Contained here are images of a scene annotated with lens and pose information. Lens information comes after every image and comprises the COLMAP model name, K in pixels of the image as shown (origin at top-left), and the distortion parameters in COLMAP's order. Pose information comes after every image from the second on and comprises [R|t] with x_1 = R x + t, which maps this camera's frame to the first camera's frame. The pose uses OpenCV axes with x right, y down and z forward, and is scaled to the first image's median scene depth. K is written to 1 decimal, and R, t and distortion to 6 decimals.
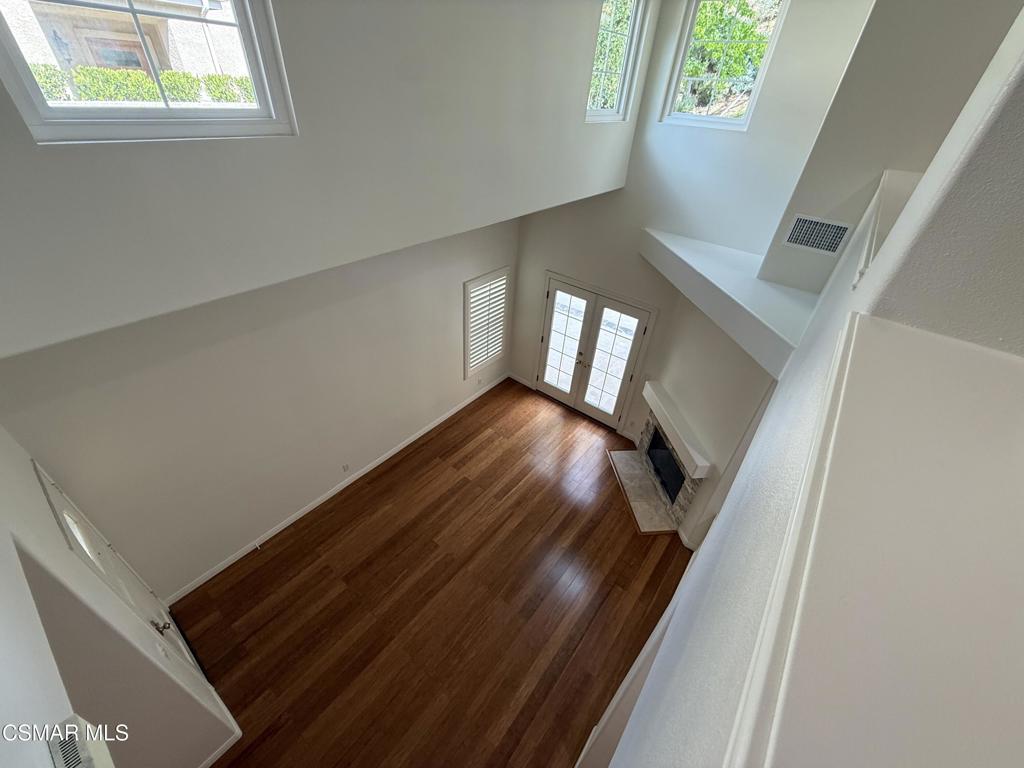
lens RADIAL K [[408.9, 0, 506.3], [0, 408.9, 383.9], [0, 0, 1]] dist [-0.001318, 0.000371]
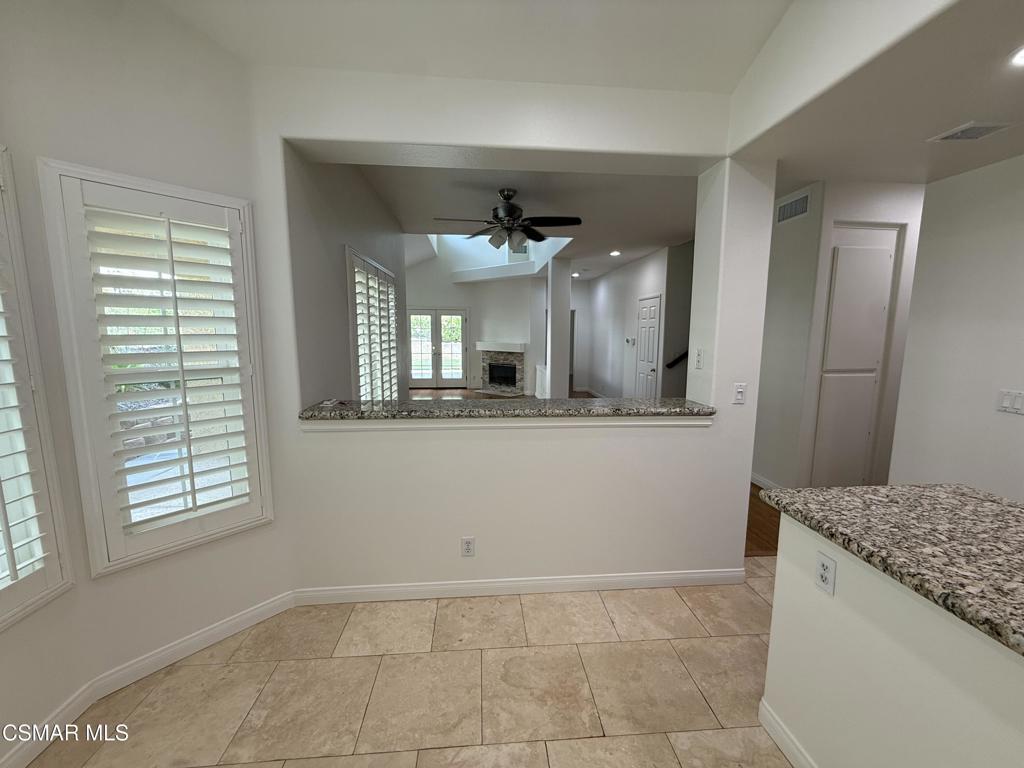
lens RADIAL K [[408.9, 0, 509.8], [0, 408.9, 385.0], [0, 0, 1]] dist [-0.001318, 0.000371]
pose [[0.727831, -0.142890, 0.670704, -0.810837], [0.432569, 0.854585, -0.287349, 0.736410], [-0.532115, 0.499267, 0.683803, -0.287667]]
